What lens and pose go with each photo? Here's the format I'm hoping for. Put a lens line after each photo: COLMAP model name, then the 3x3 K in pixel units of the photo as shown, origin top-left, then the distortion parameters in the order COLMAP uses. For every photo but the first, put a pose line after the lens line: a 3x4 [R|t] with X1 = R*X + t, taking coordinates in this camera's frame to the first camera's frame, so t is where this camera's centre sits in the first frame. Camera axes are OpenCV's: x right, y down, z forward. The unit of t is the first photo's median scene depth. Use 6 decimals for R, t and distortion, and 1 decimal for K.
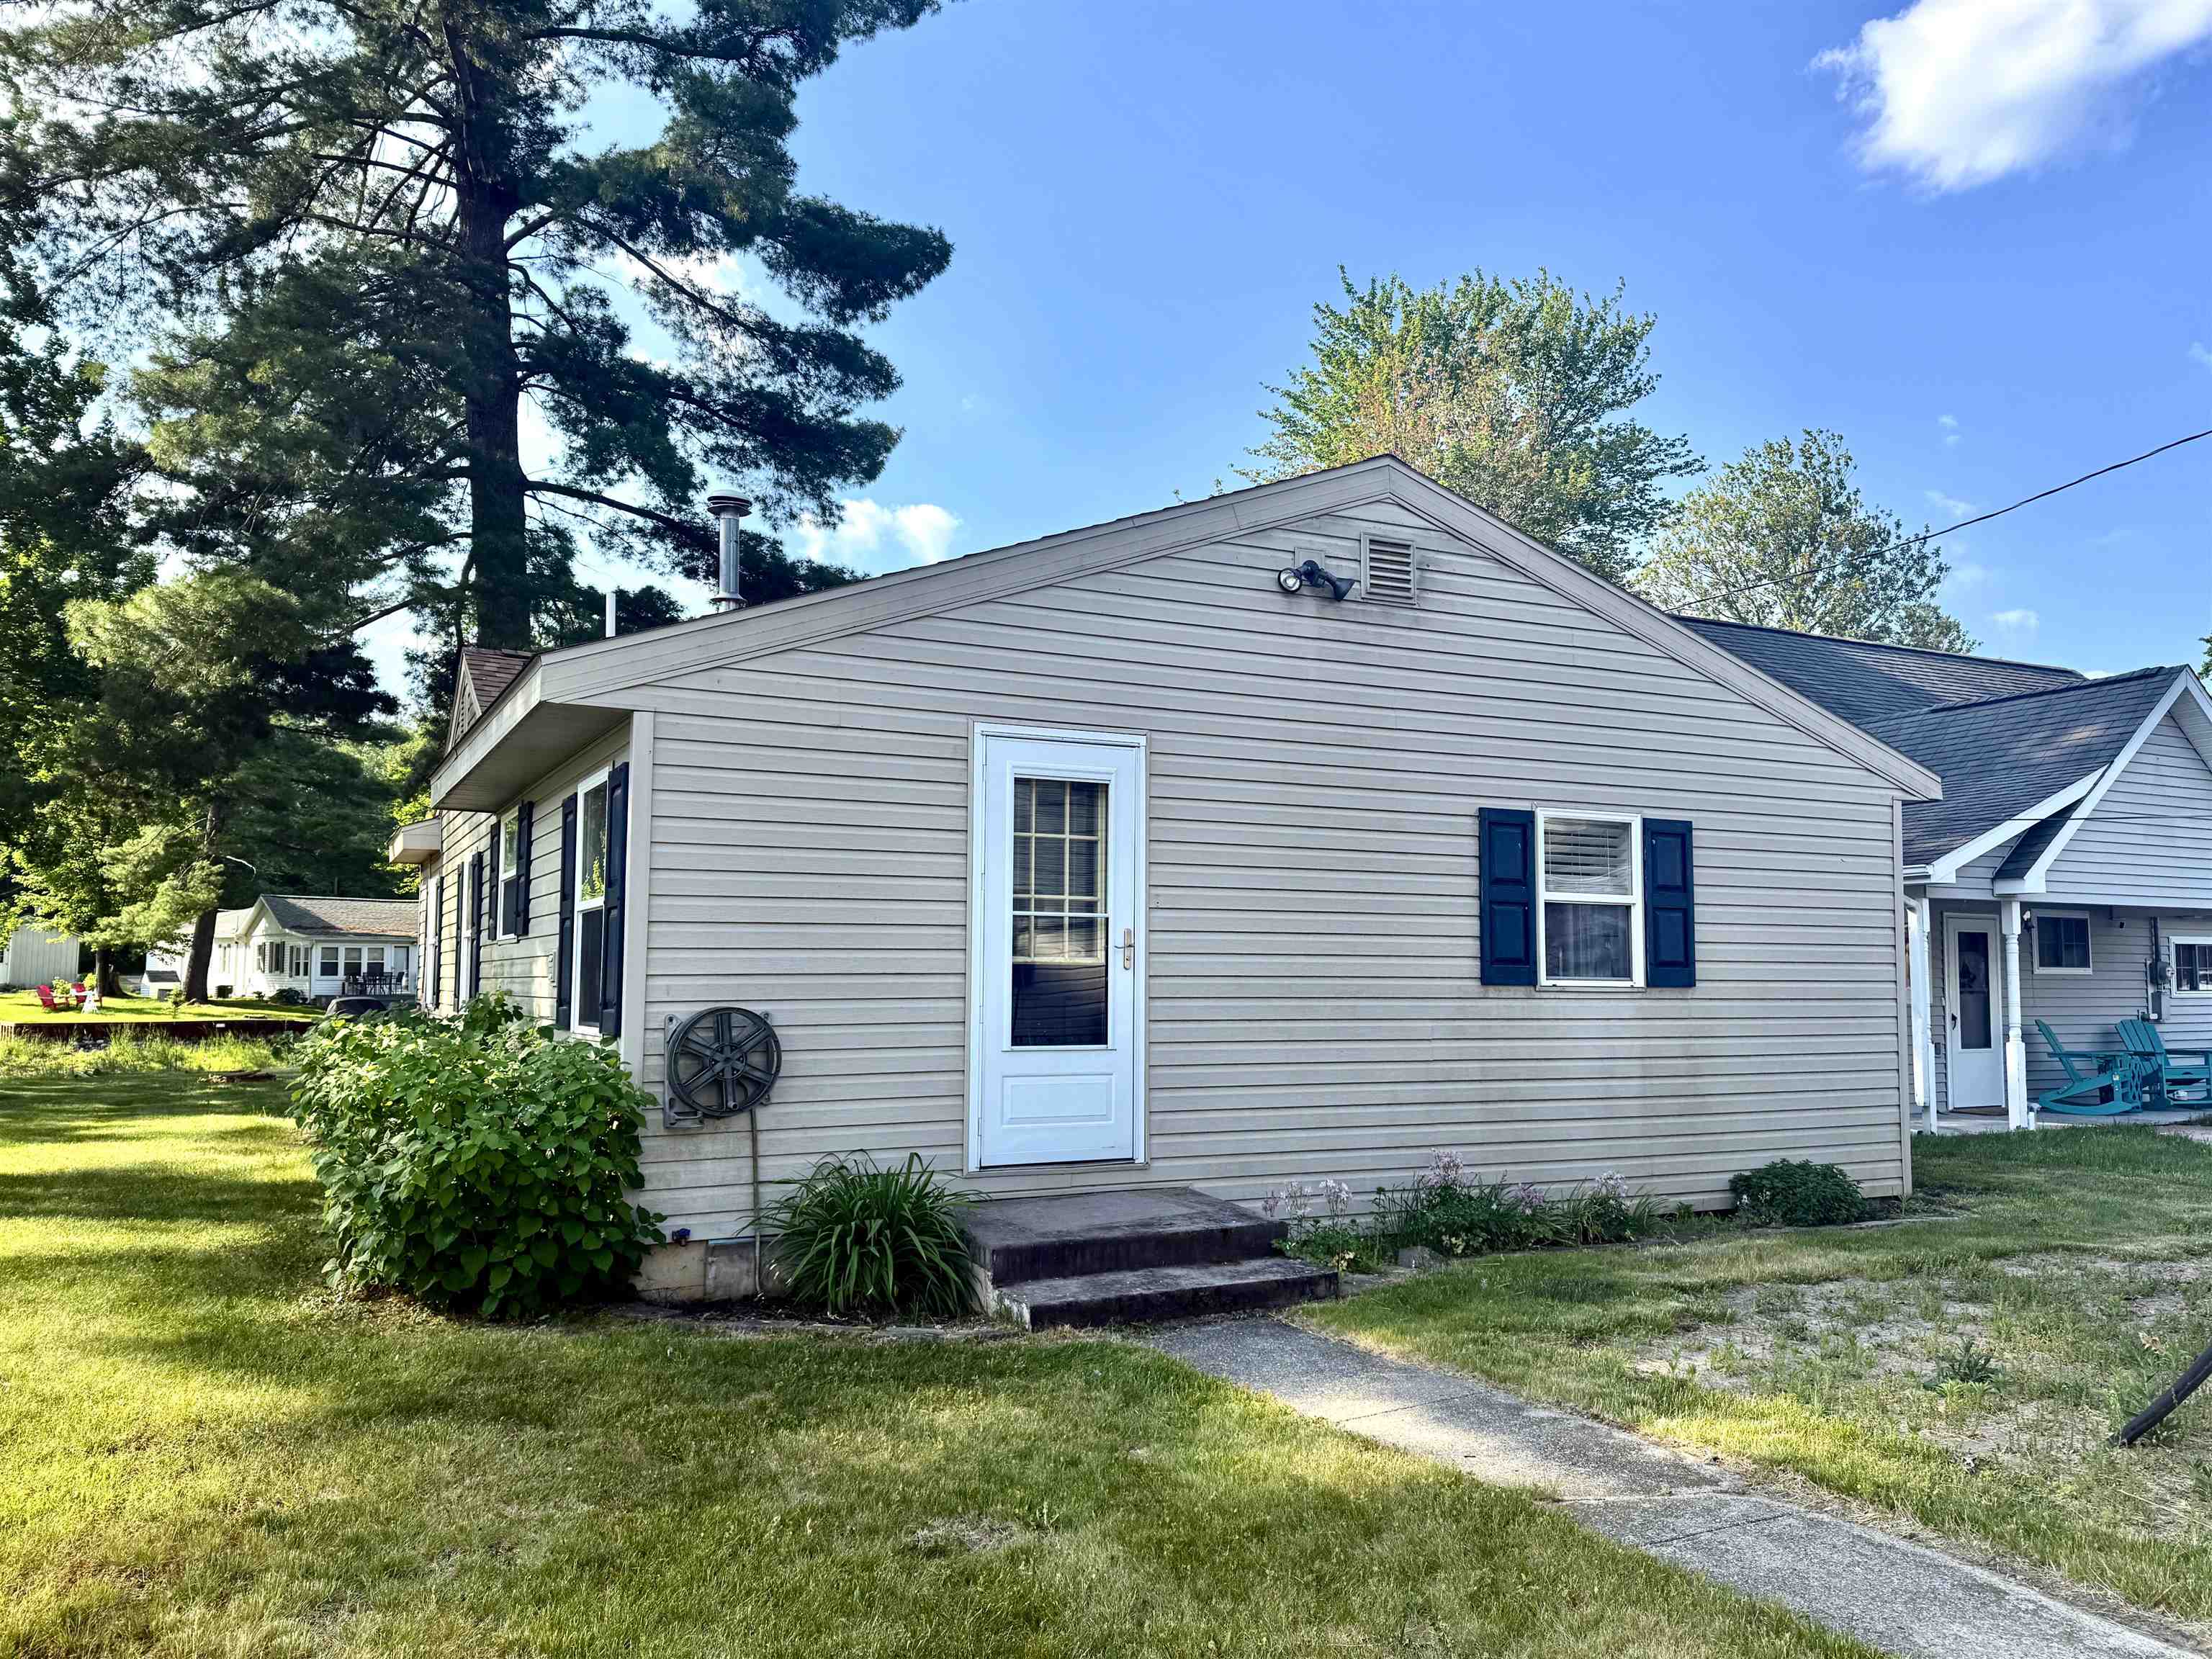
lens RADIAL K [[1608.4, 0, 1106.0], [0, 1608.4, 829.5], [0, 0, 1]] dist [0.034855, -0.000174]
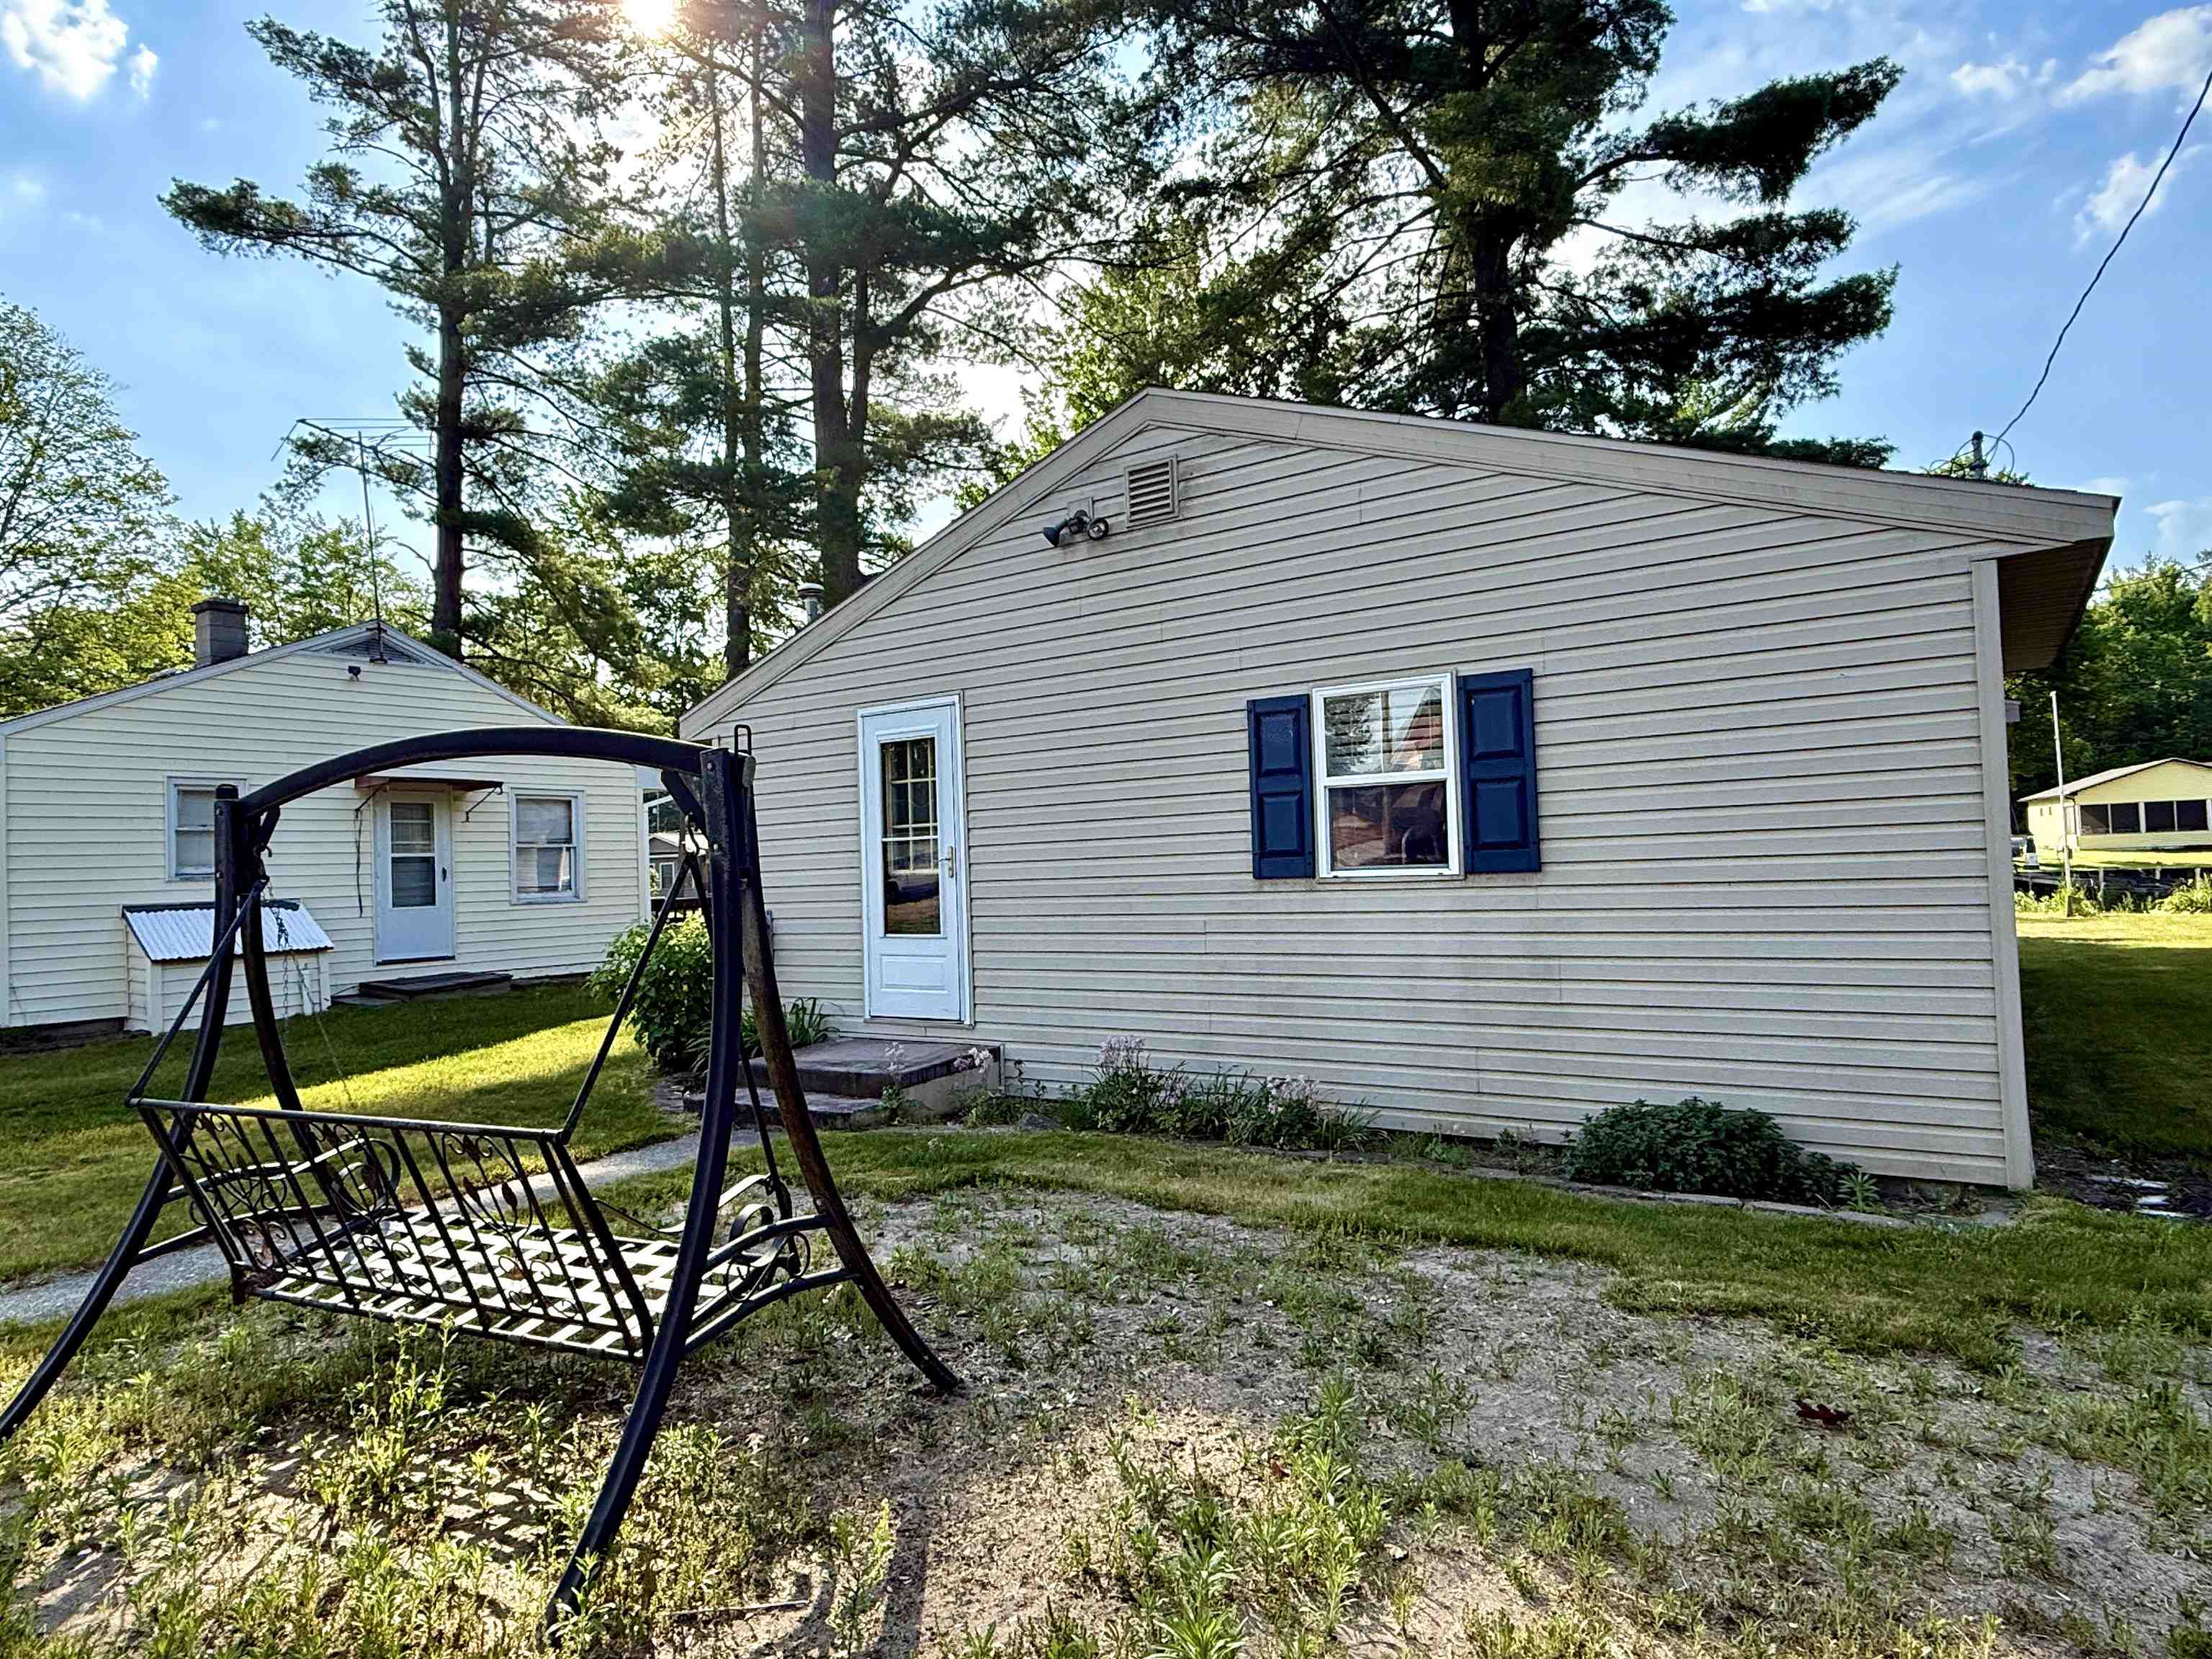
lens RADIAL K [[1361.4, 0, 1106.0], [0, 1361.4, 829.5], [0, 0, 1]] dist [-0.000816, -0.000169]
pose [[0.464626, -0.050479, -0.884067, 0.926585], [0.115777, 0.993267, 0.004133, 0.051425], [0.877906, -0.104275, 0.467341, 0.524184]]
